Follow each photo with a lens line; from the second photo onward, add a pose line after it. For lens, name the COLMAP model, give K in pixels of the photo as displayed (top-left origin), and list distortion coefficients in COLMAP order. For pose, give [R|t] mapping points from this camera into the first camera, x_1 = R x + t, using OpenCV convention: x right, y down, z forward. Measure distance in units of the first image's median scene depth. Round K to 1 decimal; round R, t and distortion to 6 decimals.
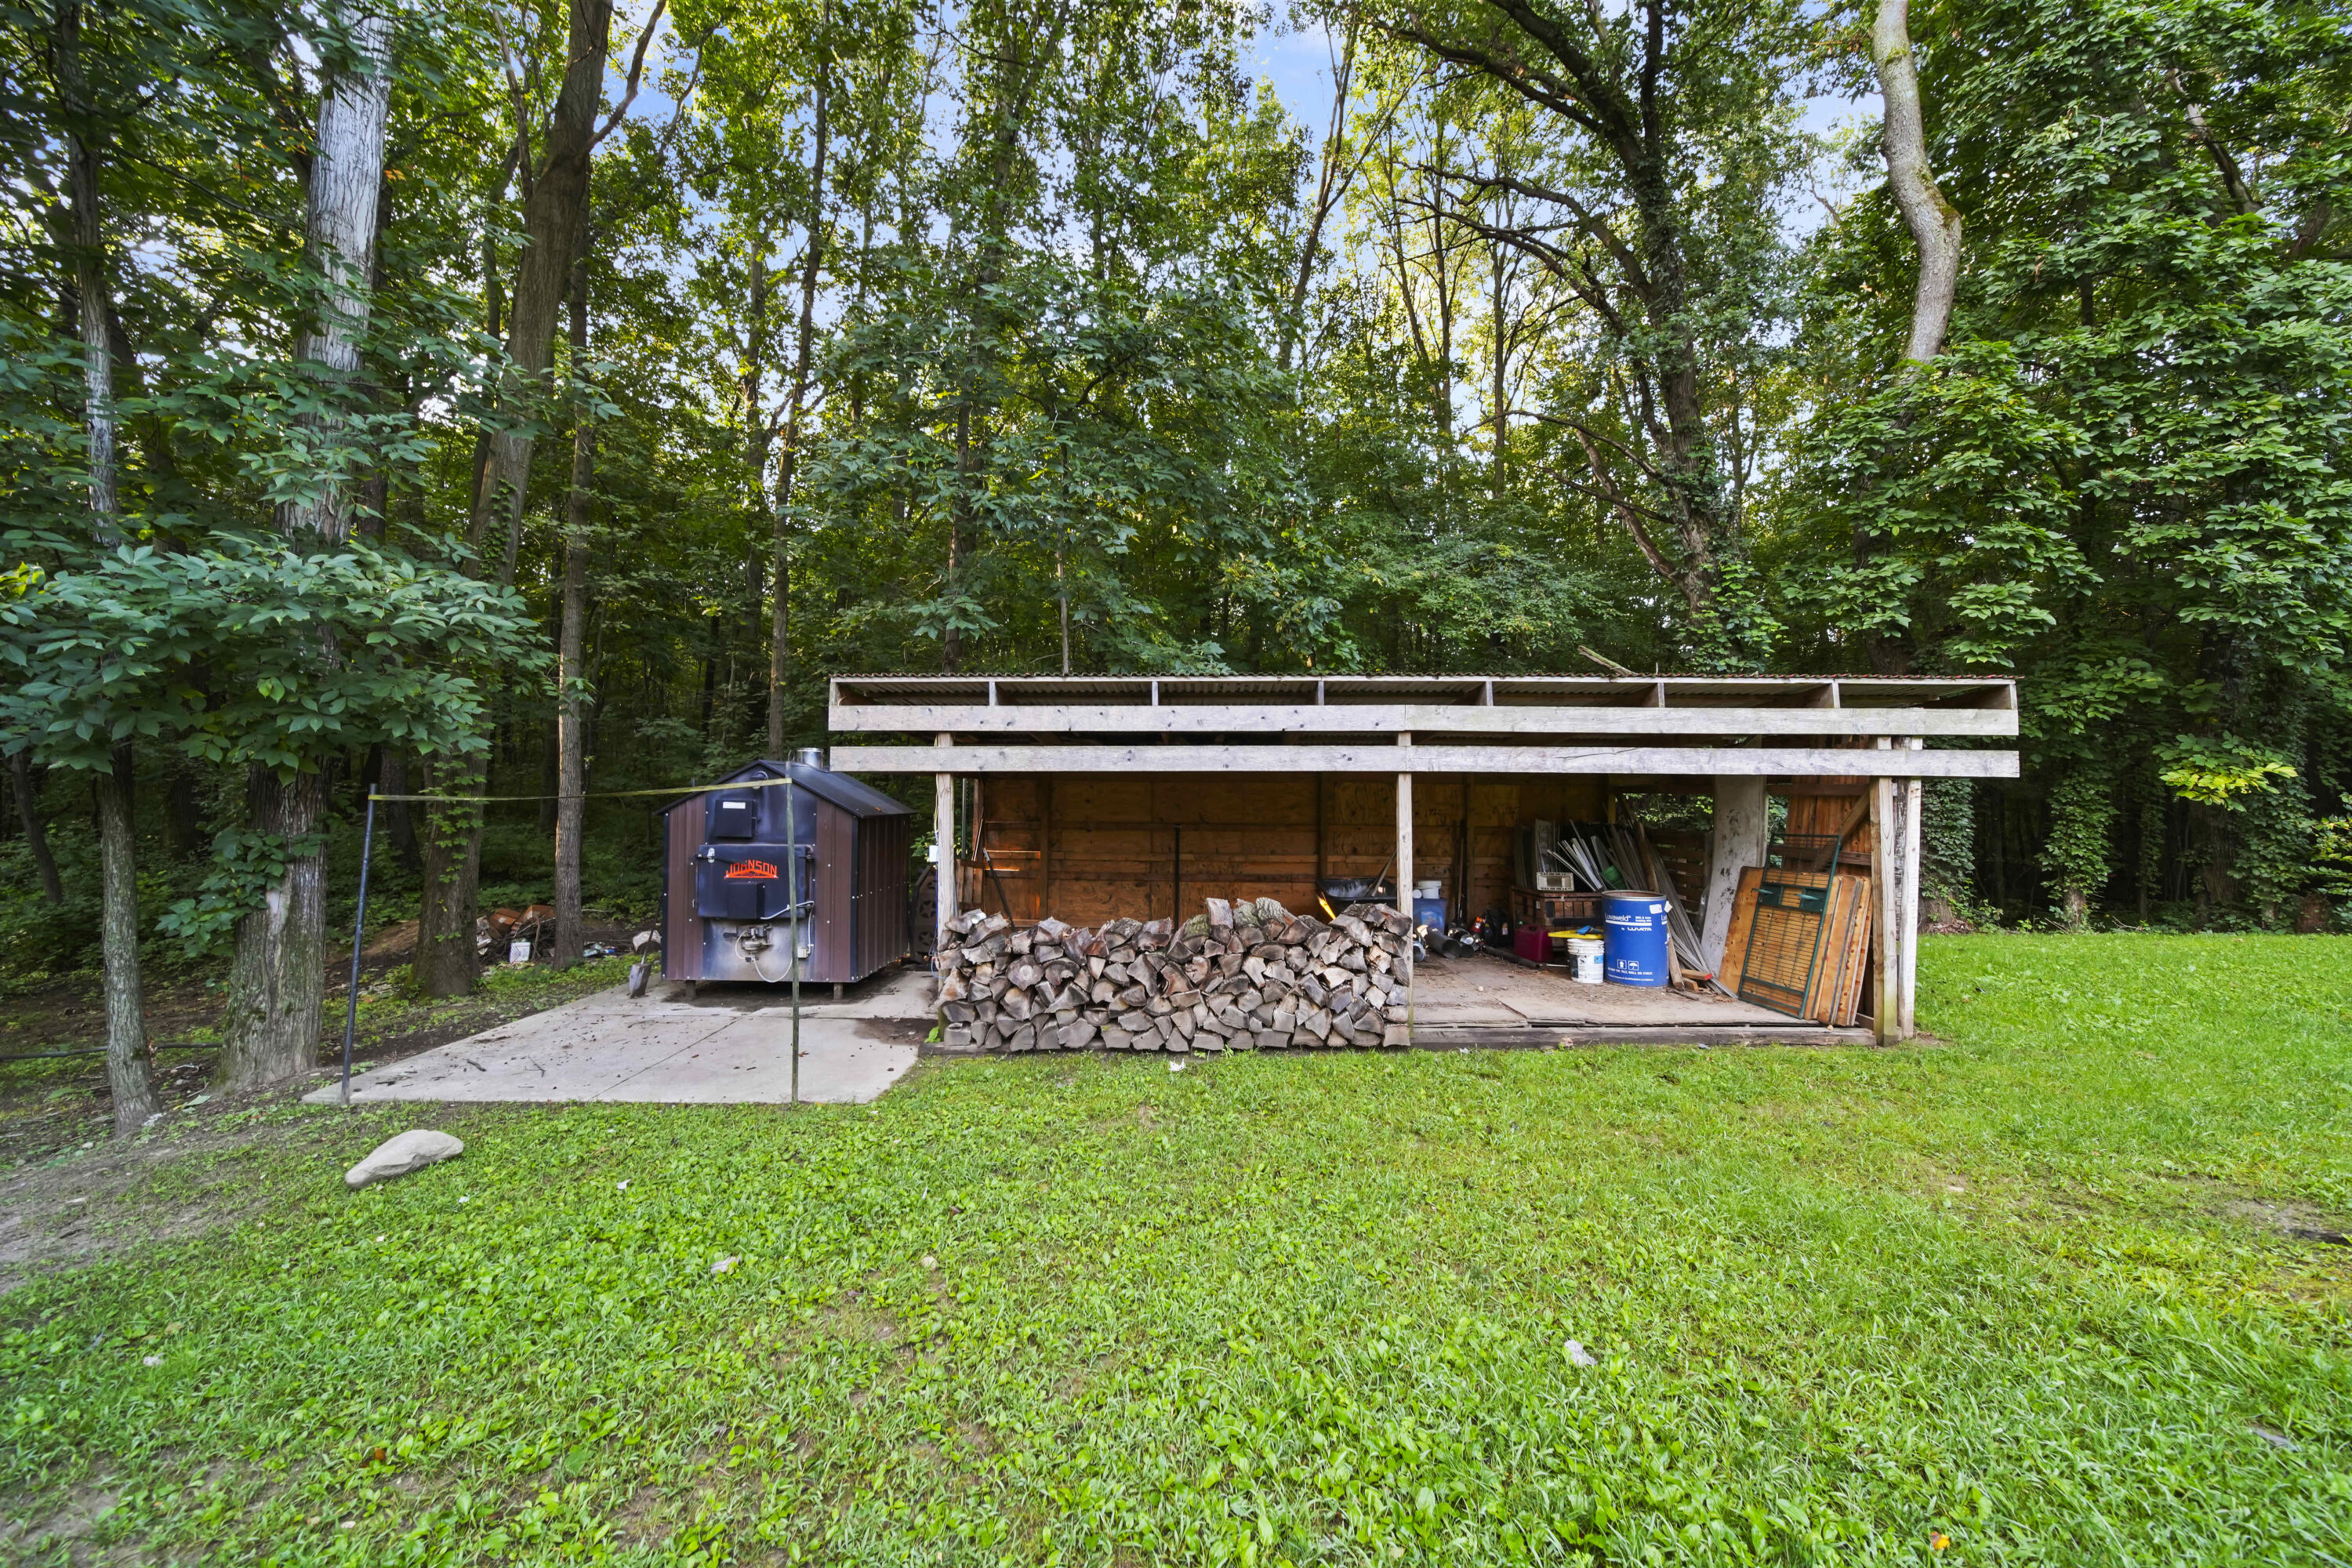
lens RADIAL K [[825.4, 0, 1178.1], [0, 825.4, 771.7], [0, 0, 1]] dist [0.007992, -0.000017]
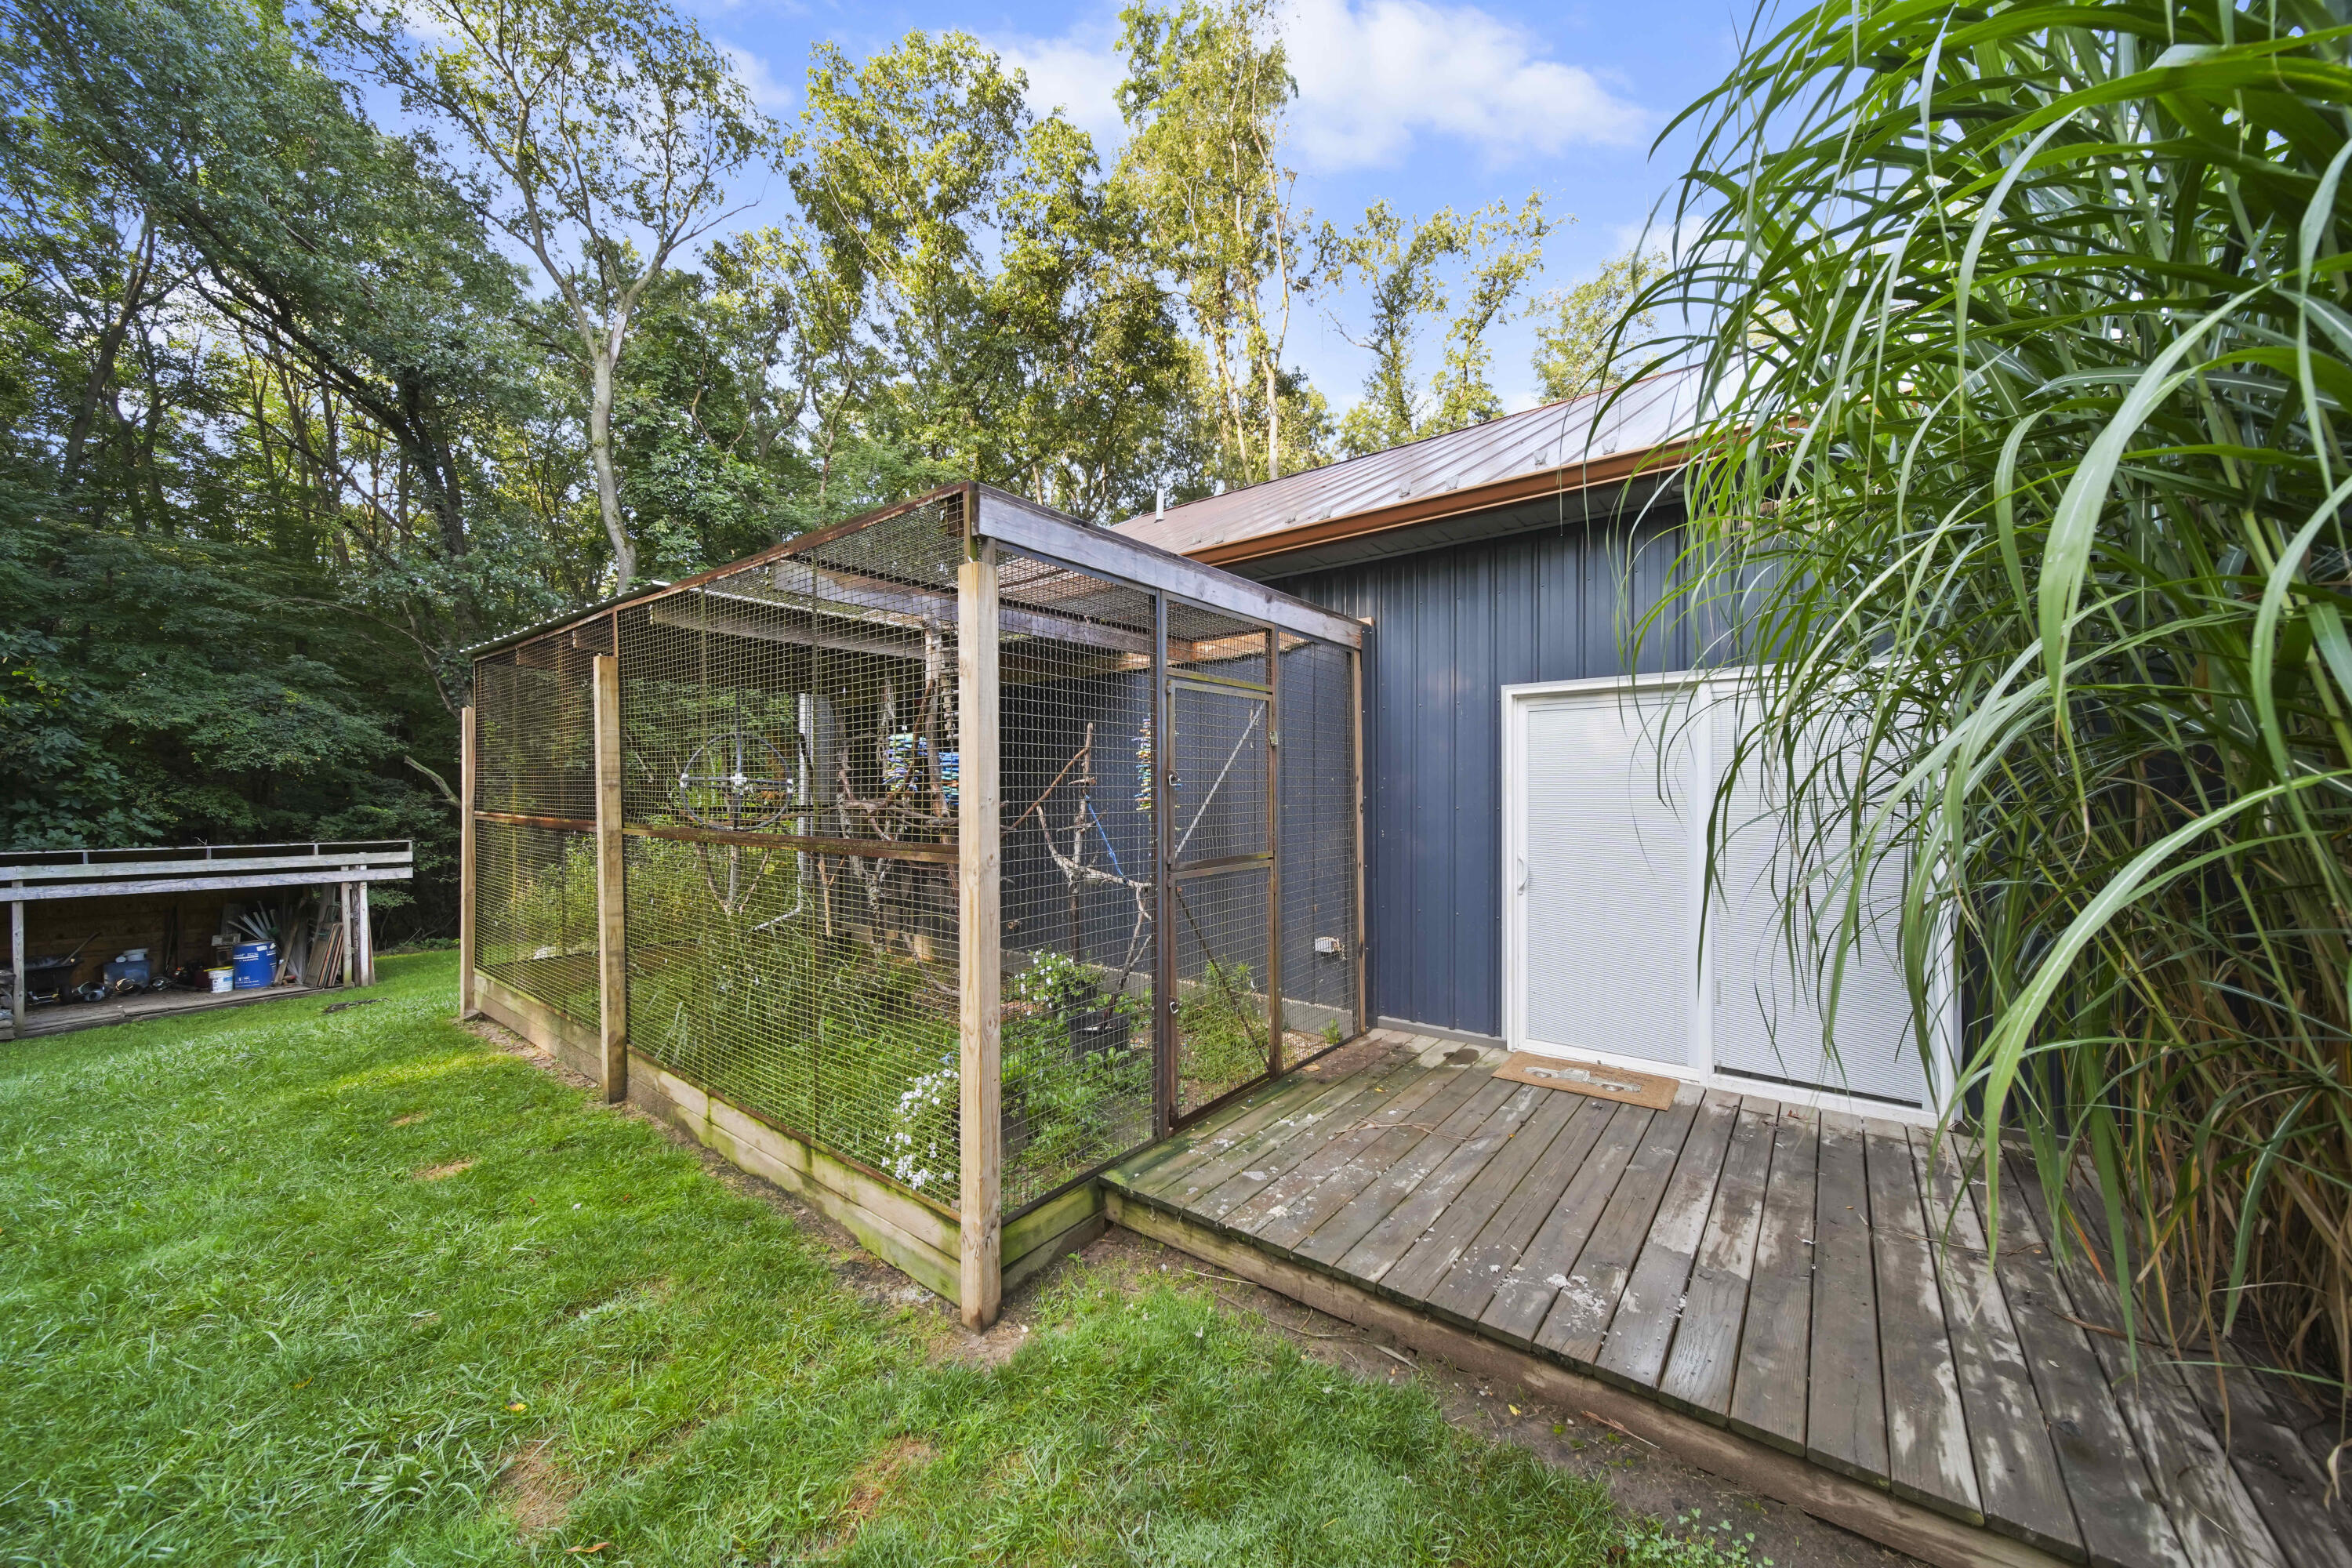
lens RADIAL K [[825.4, 0, 1180.5], [0, 825.4, 781.4], [0, 0, 1]] dist [0.007992, -0.000017]
pose [[0.598780, -0.009073, 0.800862, 0.170934], [0.003227, 0.999955, 0.008916, -0.142539], [-0.800907, -0.002755, 0.598783, -1.138906]]
